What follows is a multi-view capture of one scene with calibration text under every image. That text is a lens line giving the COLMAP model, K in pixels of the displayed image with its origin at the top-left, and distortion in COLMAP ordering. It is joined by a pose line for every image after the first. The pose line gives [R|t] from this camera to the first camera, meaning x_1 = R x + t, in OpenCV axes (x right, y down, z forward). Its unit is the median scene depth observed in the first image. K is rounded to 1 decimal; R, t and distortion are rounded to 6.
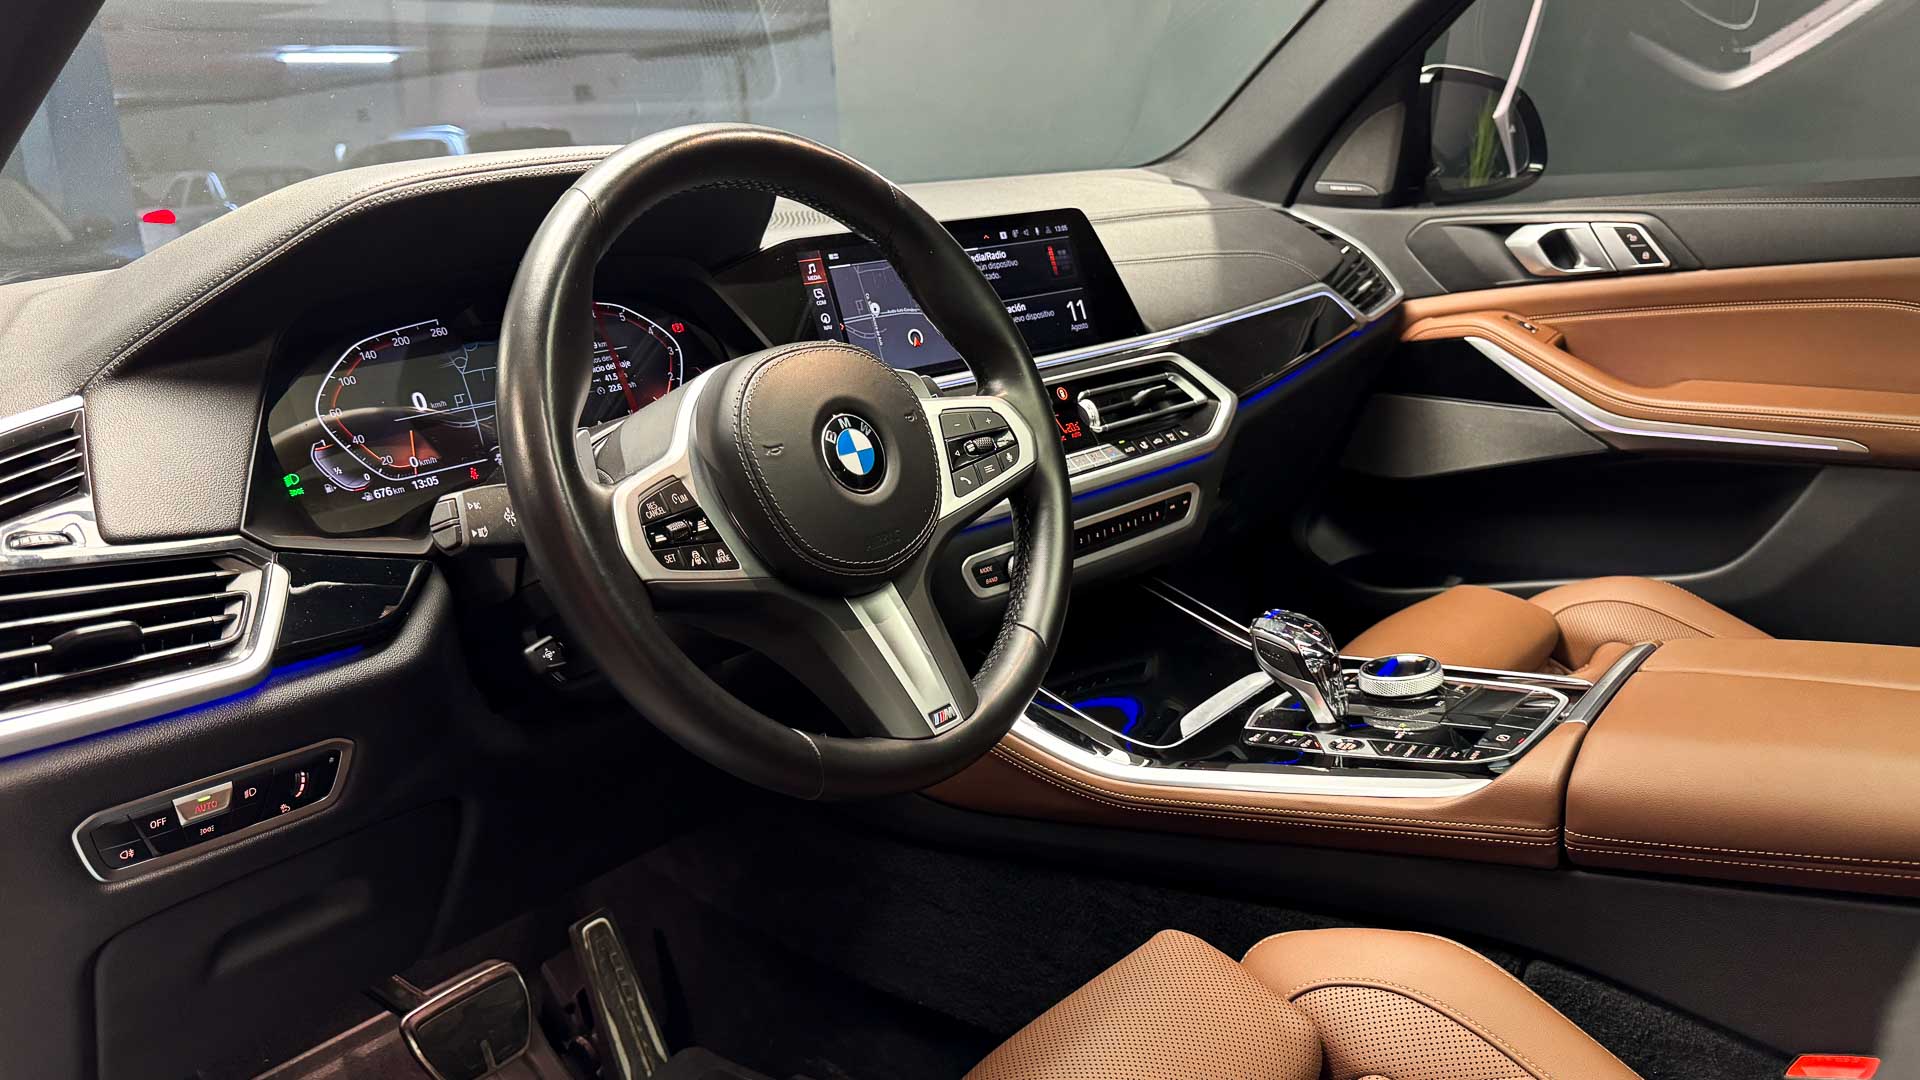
lens RADIAL K [[1432.8, 0, 961.9], [0, 1432.8, 477.8], [0, 0, 1]] dist [0.065332, -0.158646]
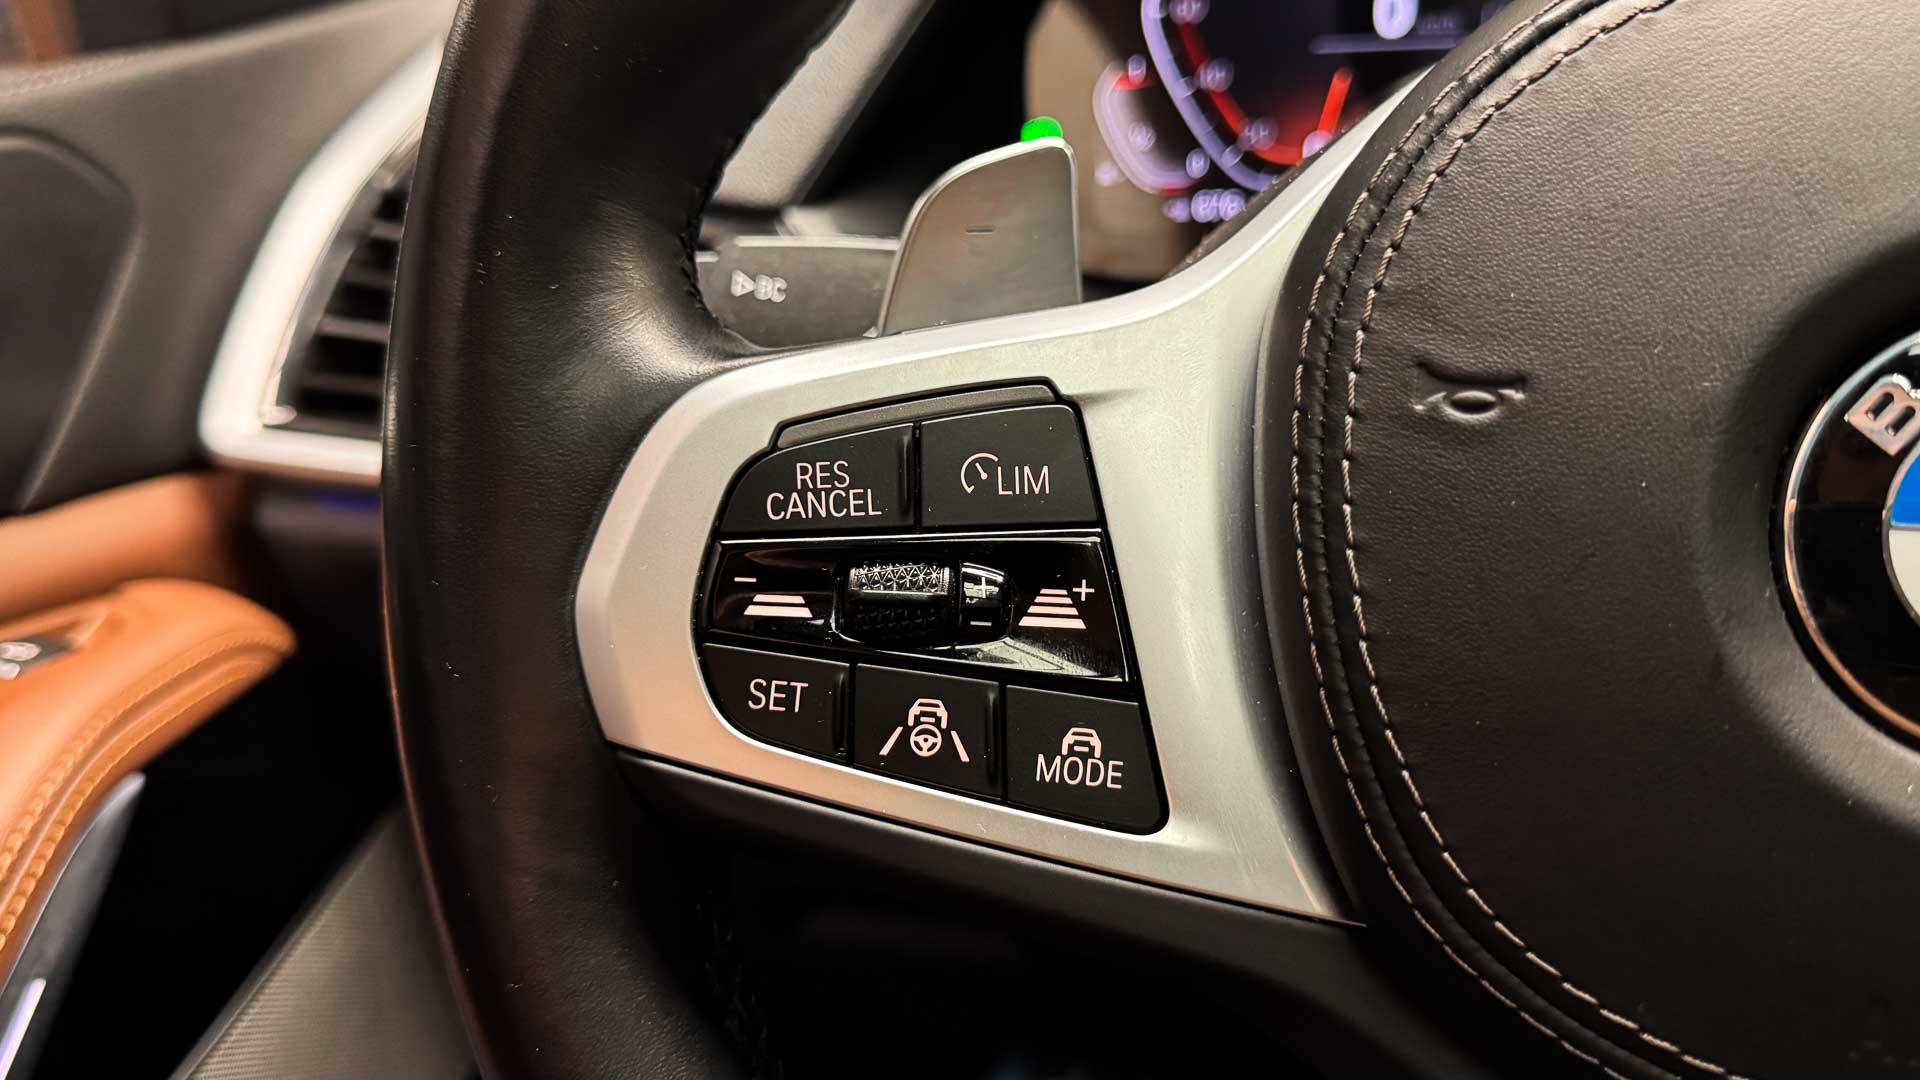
lens RADIAL K [[1636.4, 0, 960.0], [0, 1636.4, 540.0], [0, 0, 1]] dist [0.111911, -0.275283]
pose [[0.373092, 0.381617, -0.845678, 0.028547], [-0.154819, 0.924320, 0.348802, -0.042602], [0.914786, 0.000792, 0.403938, 0.511429]]
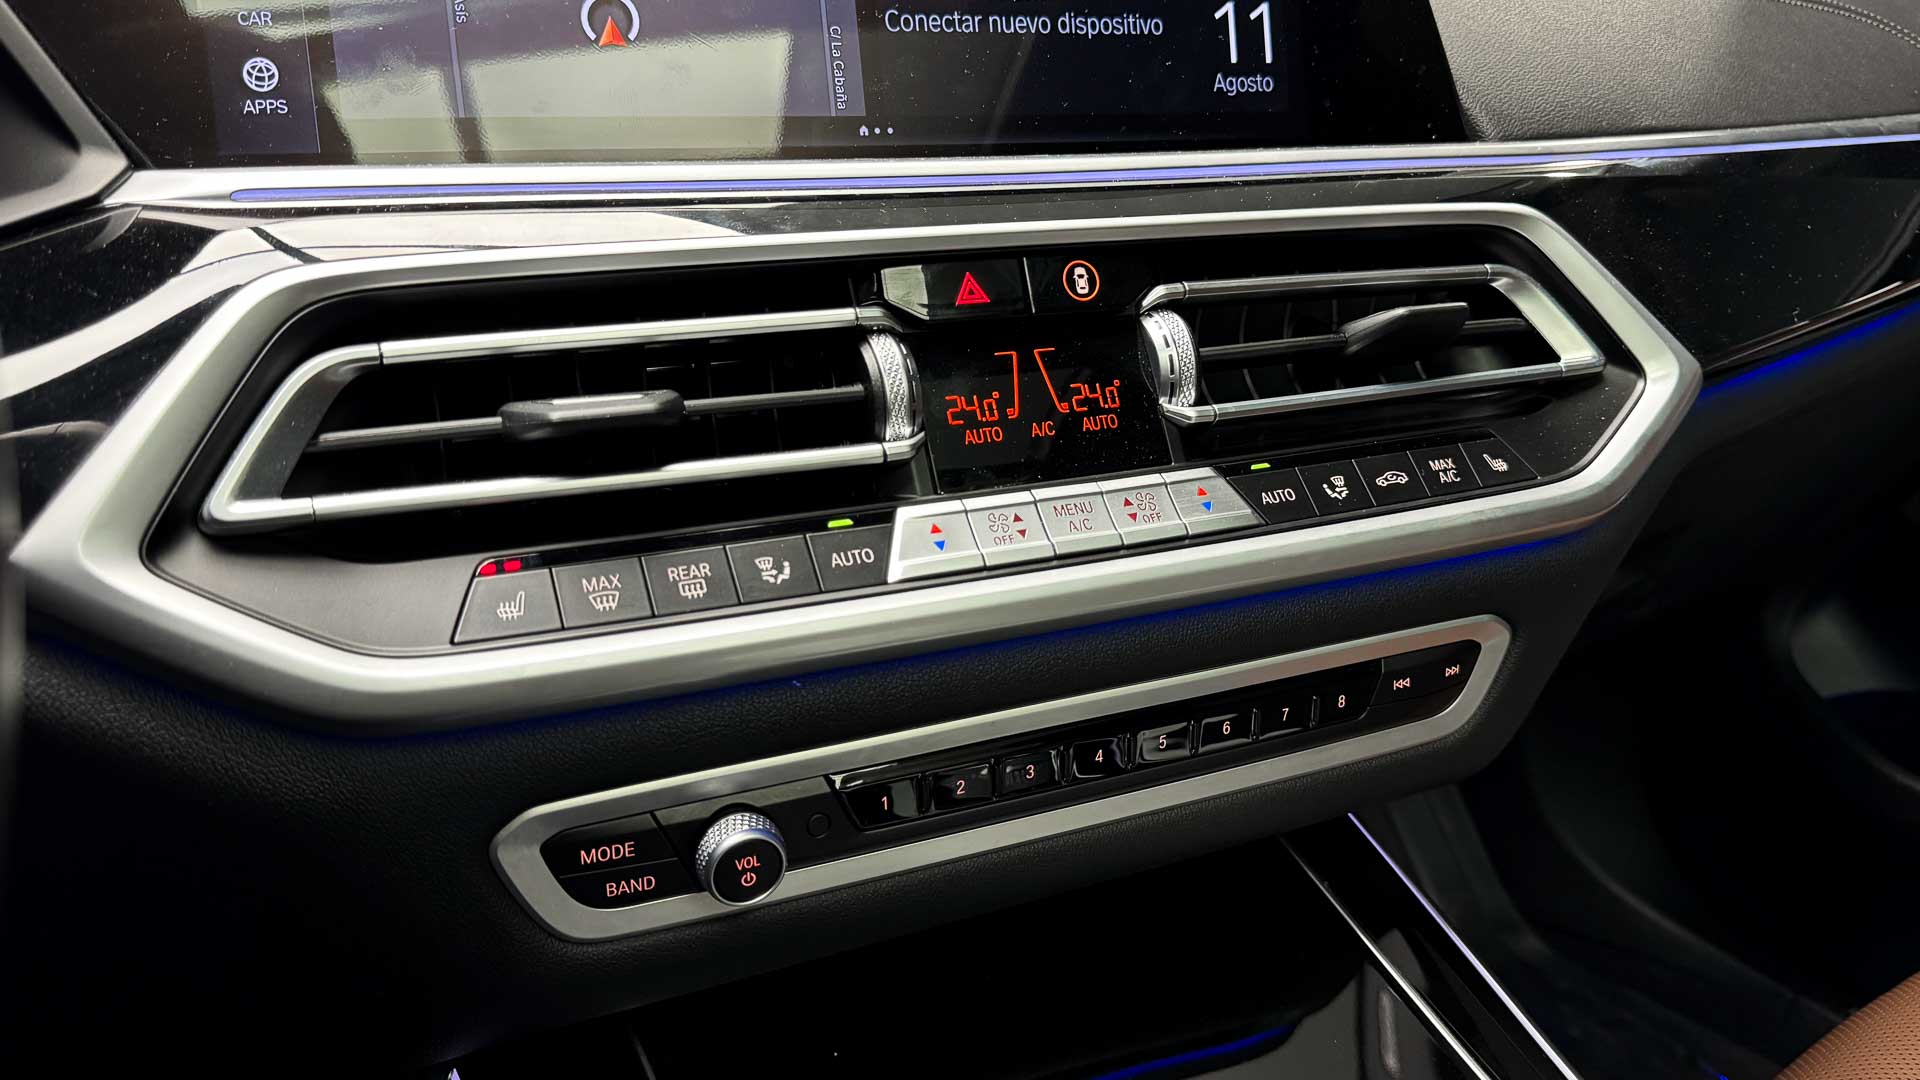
lens RADIAL K [[1483.5, 0, 960.0], [0, 1483.5, 540.0], [0, 0, 1]] dist [0.097702, -0.213235]
pose [[0.949889, 0.198314, -0.241626, 0.131329], [-0.160873, 0.972901, 0.166080, -0.052746], [0.268014, -0.118887, 0.956051, 0.676657]]
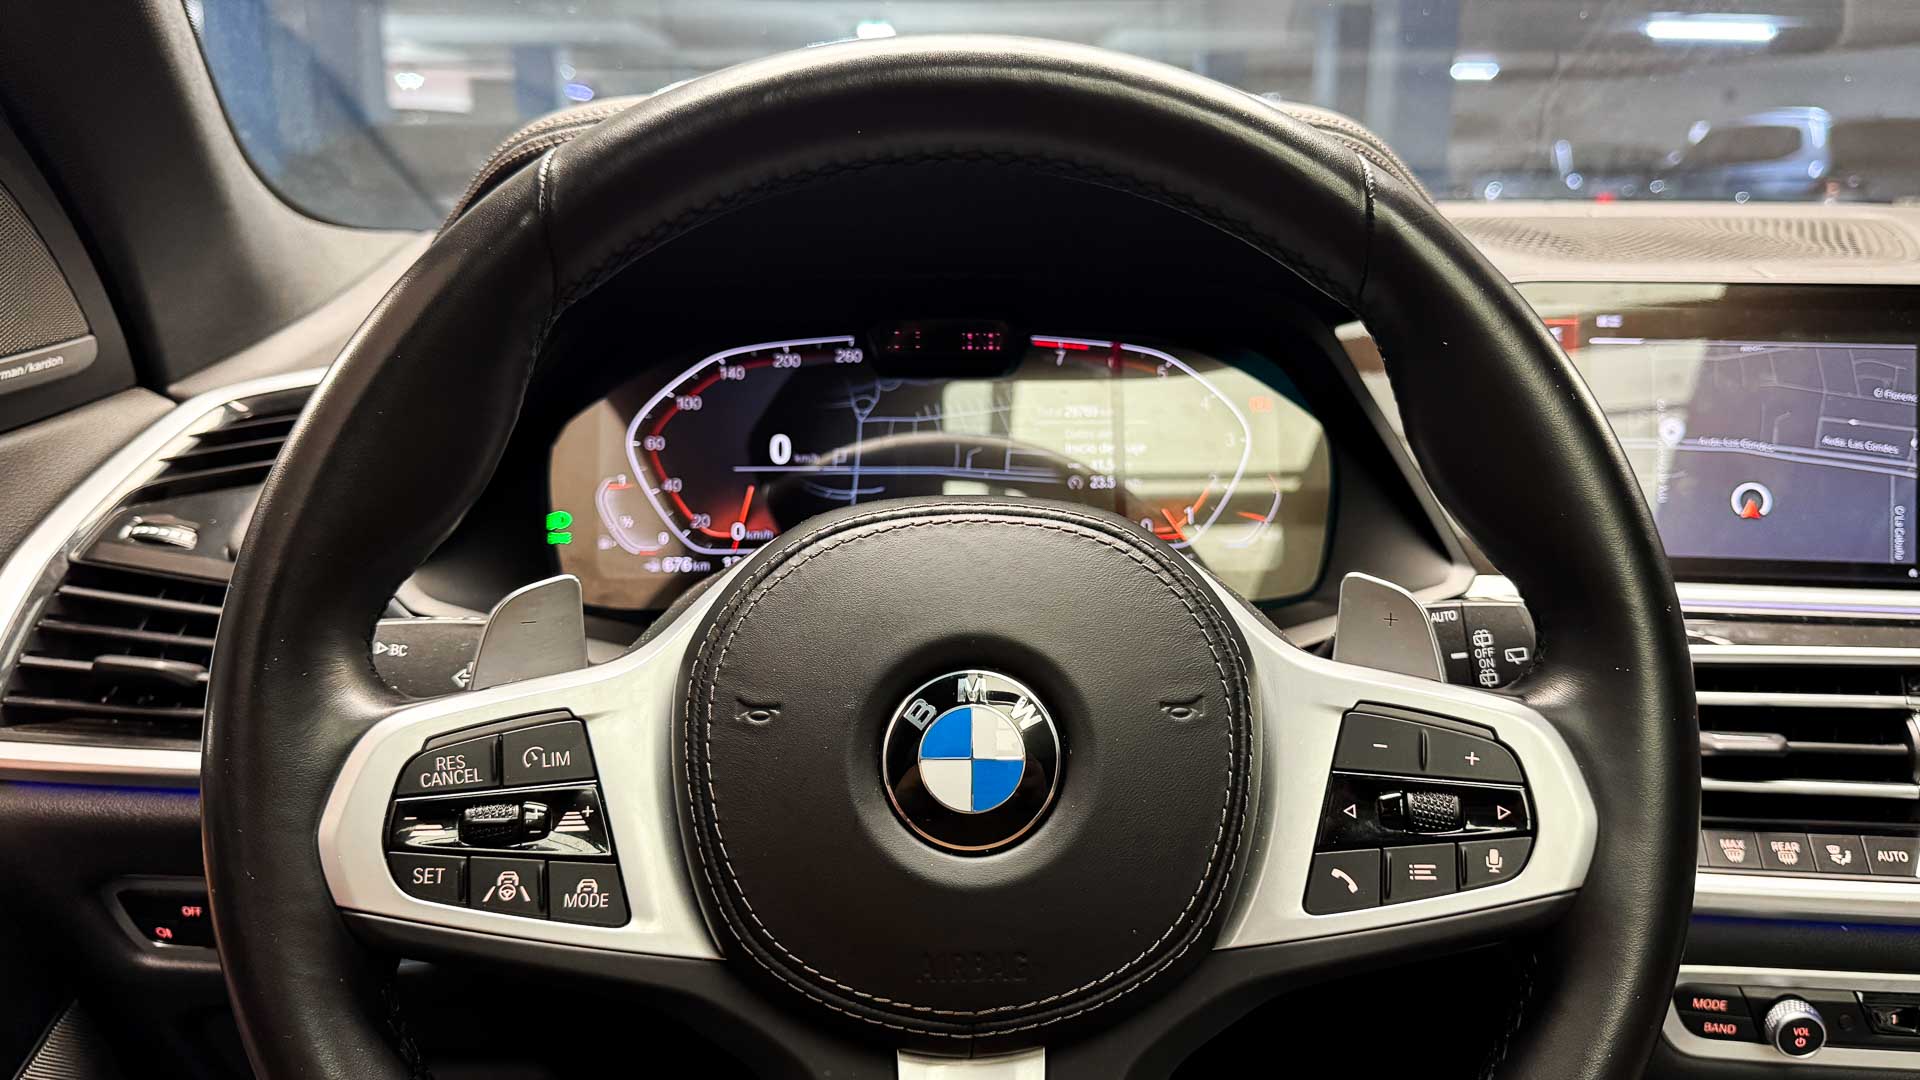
lens RADIAL K [[1415.0, 0, 1026.2], [0, 1415.0, 528.0], [0, 0, 1]] dist [0.086682, -0.150916]
pose [[0.670342, 0.238285, -0.702753, 0.149099], [-0.210973, 0.969158, 0.127373, -0.095420], [0.711430, 0.062879, 0.699939, 0.444053]]
